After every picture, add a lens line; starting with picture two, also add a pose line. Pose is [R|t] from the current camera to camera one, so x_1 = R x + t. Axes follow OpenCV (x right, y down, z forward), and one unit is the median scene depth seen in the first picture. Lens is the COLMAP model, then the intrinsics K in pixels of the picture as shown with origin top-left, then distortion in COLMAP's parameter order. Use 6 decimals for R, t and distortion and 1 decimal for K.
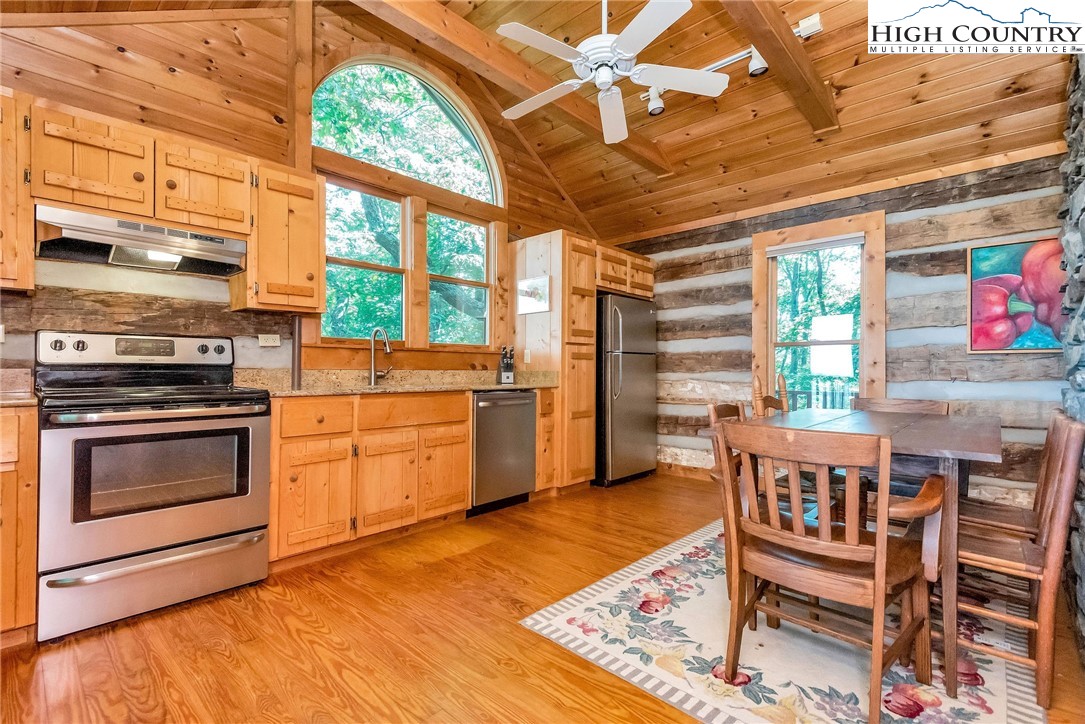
lens RADIAL K [[489.5, 0, 547.0], [0, 489.5, 365.7], [0, 0, 1]] dist [0.008952, -0.001889]
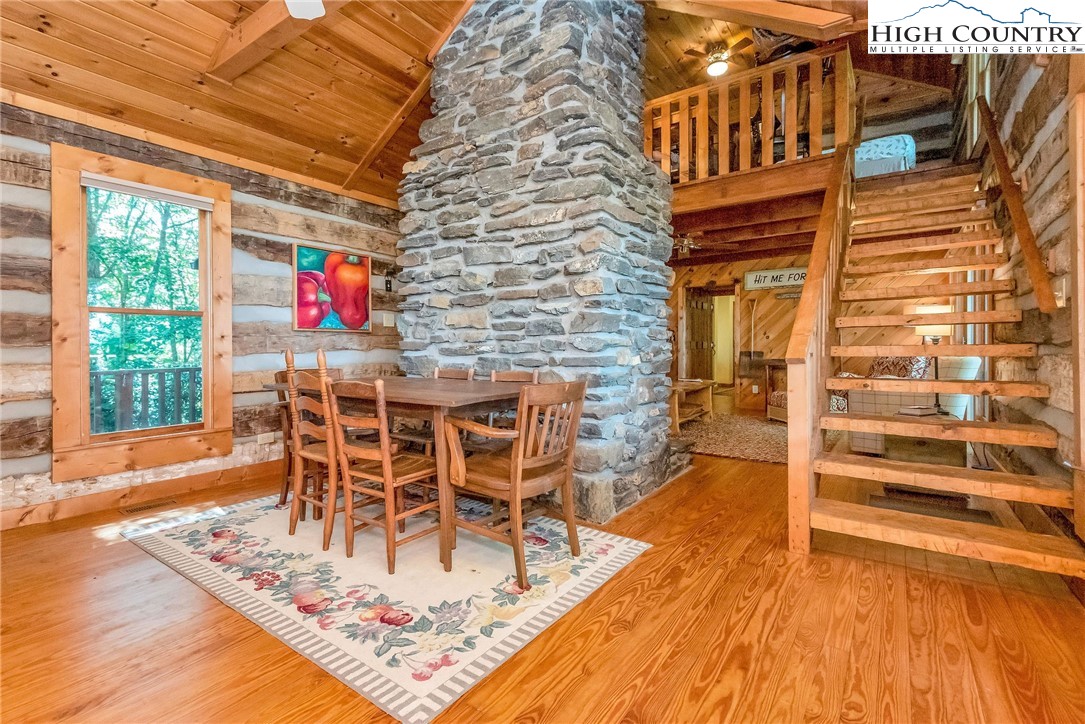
lens RADIAL K [[489.5, 0, 541.3], [0, 489.5, 343.4], [0, 0, 1]] dist [0.008952, -0.001889]
pose [[-0.132024, -0.000934, 0.991246, -0.594224], [-0.006627, 0.999978, 0.000059, 0.005296], [-0.991224, -0.006561, -0.132028, 0.755877]]
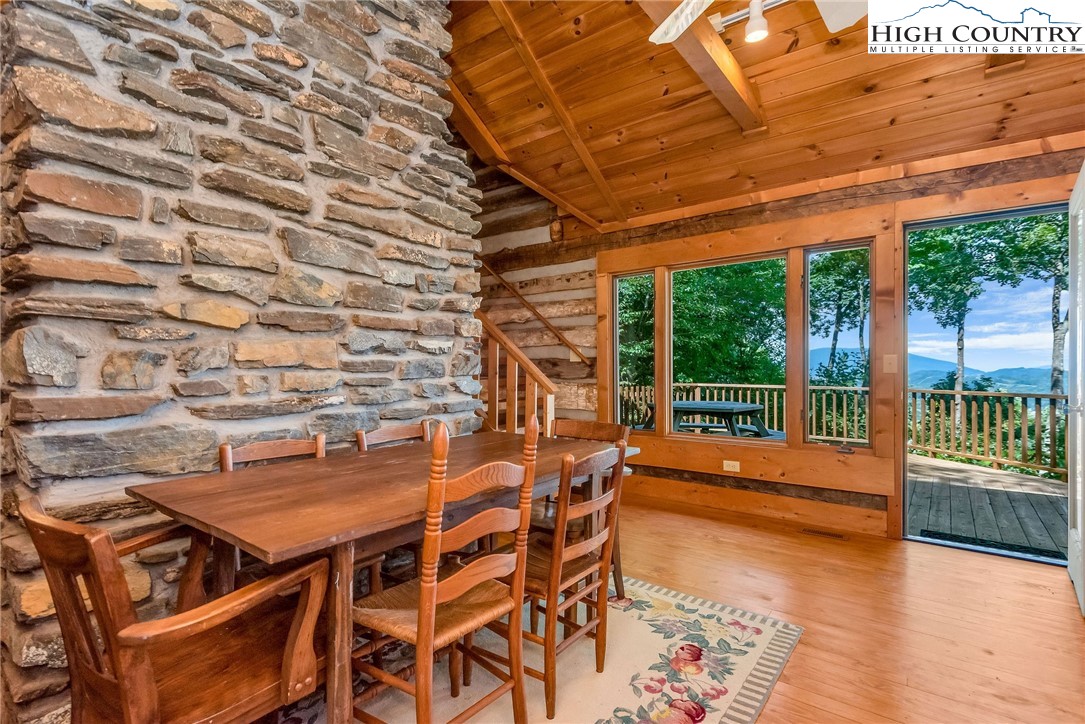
lens RADIAL K [[509.7, 0, 543.9], [0, 509.7, 369.0], [0, 0, 1]] dist [0.005191, -0.000184]
pose [[-0.996171, -0.002588, -0.087387, 0.498840], [-0.002493, 0.999996, -0.001195, -0.035619], [0.087390, -0.000973, -0.996174, 1.691478]]
